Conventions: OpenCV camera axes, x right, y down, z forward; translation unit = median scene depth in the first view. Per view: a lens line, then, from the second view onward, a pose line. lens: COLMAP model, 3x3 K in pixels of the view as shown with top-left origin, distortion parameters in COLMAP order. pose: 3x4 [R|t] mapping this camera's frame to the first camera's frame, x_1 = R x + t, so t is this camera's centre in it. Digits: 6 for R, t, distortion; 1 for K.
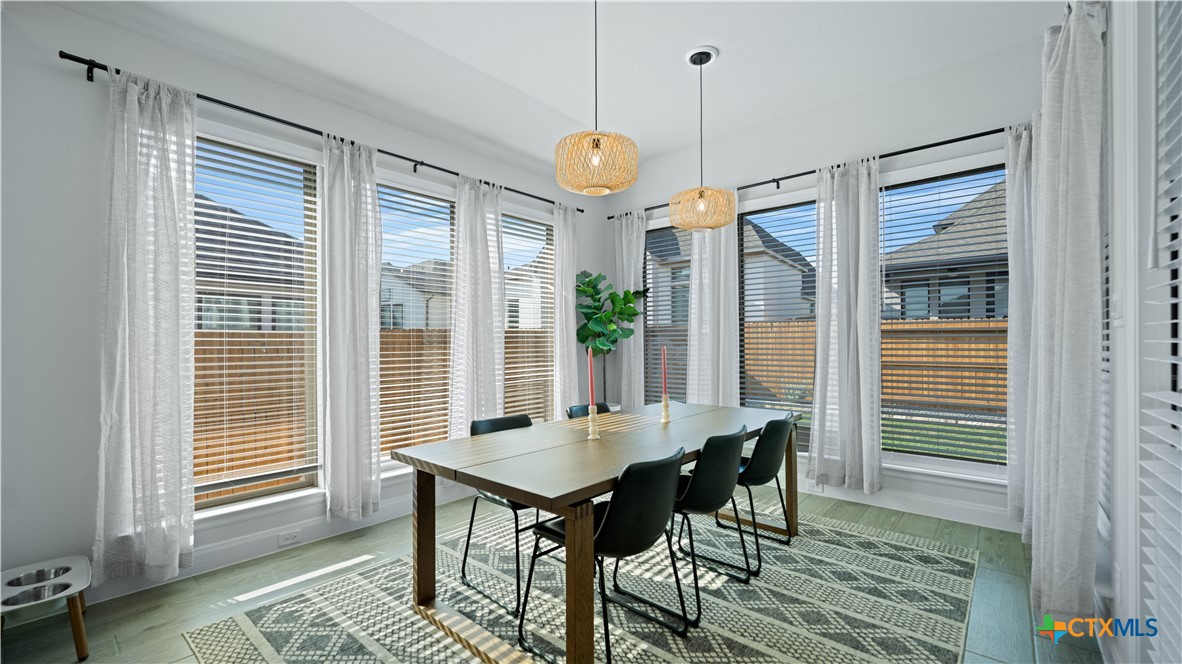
lens RADIAL K [[481.9, 0, 590.4], [0, 481.9, 342.4], [0, 0, 1]] dist [0.001079, -0.001562]
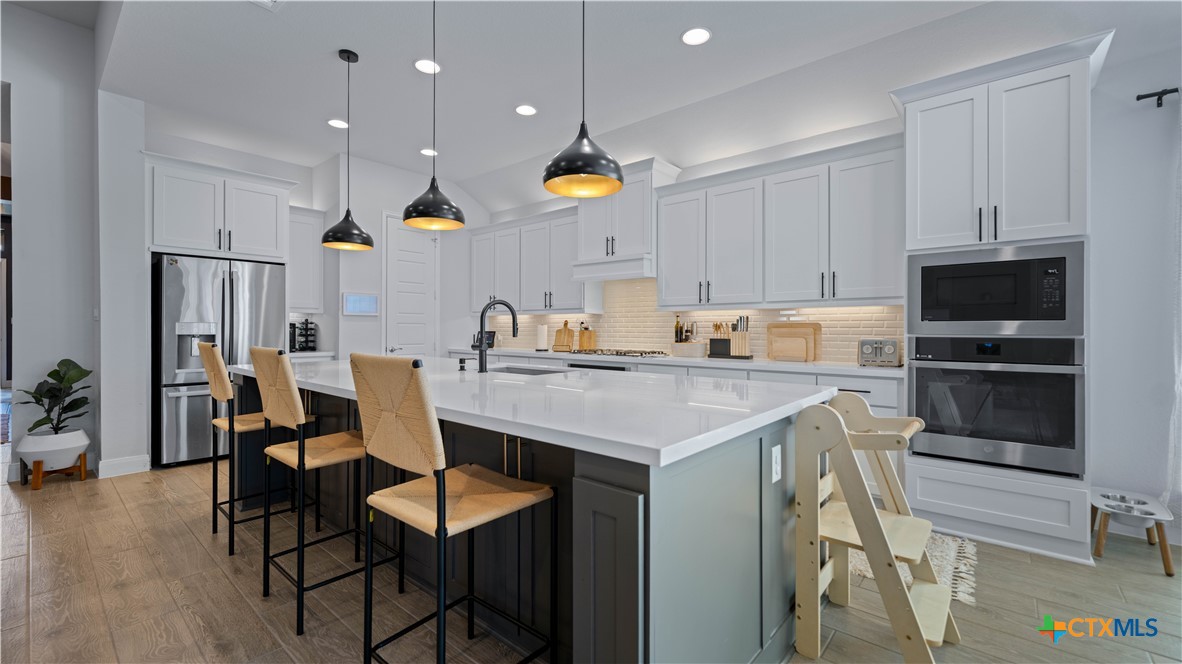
lens RADIAL K [[481.9, 0, 592.3], [0, 481.9, 328.9], [0, 0, 1]] dist [0.001079, -0.001562]
pose [[0.000266, -0.000136, -1.000000, 0.113939], [-0.009430, 0.999956, -0.000138, 0.017436], [0.999955, 0.009430, 0.000265, -0.287836]]
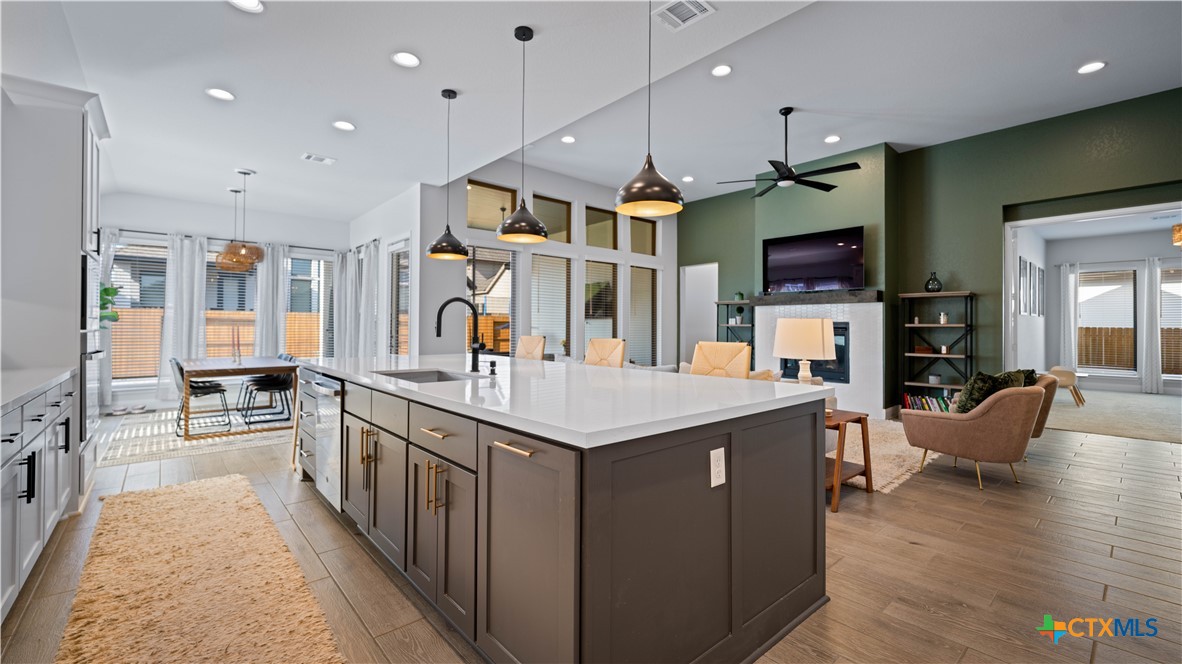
lens RADIAL K [[481.9, 0, 594.9], [0, 481.9, 325.9], [0, 0, 1]] dist [0.001079, -0.001562]
pose [[0.134476, 0.003166, 0.990912, -1.561918], [0.002419, 0.999991, -0.003523, 0.017713], [-0.990914, 0.002871, 0.134467, -0.810402]]
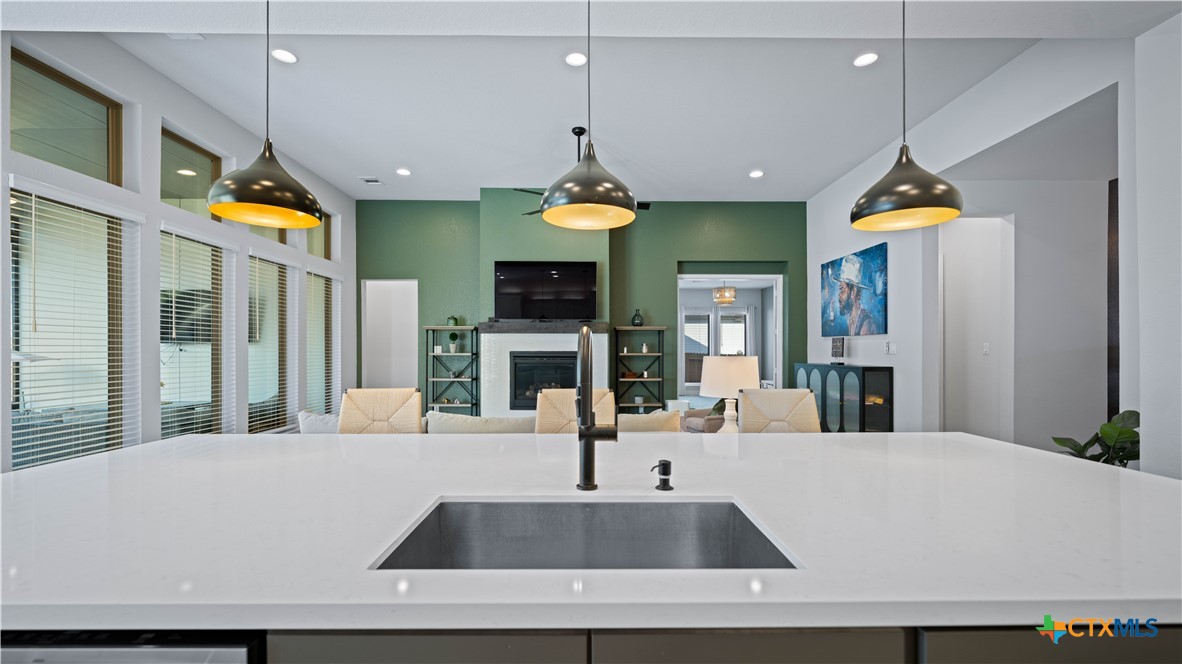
lens RADIAL K [[481.9, 0, 590.4], [0, 481.9, 347.4], [0, 0, 1]] dist [0.001079, -0.001562]
pose [[-0.657774, 0.003349, 0.753208, -1.039015], [0.004310, 0.999990, -0.000682, -0.019176], [-0.753203, 0.002797, -0.657782, -0.231439]]
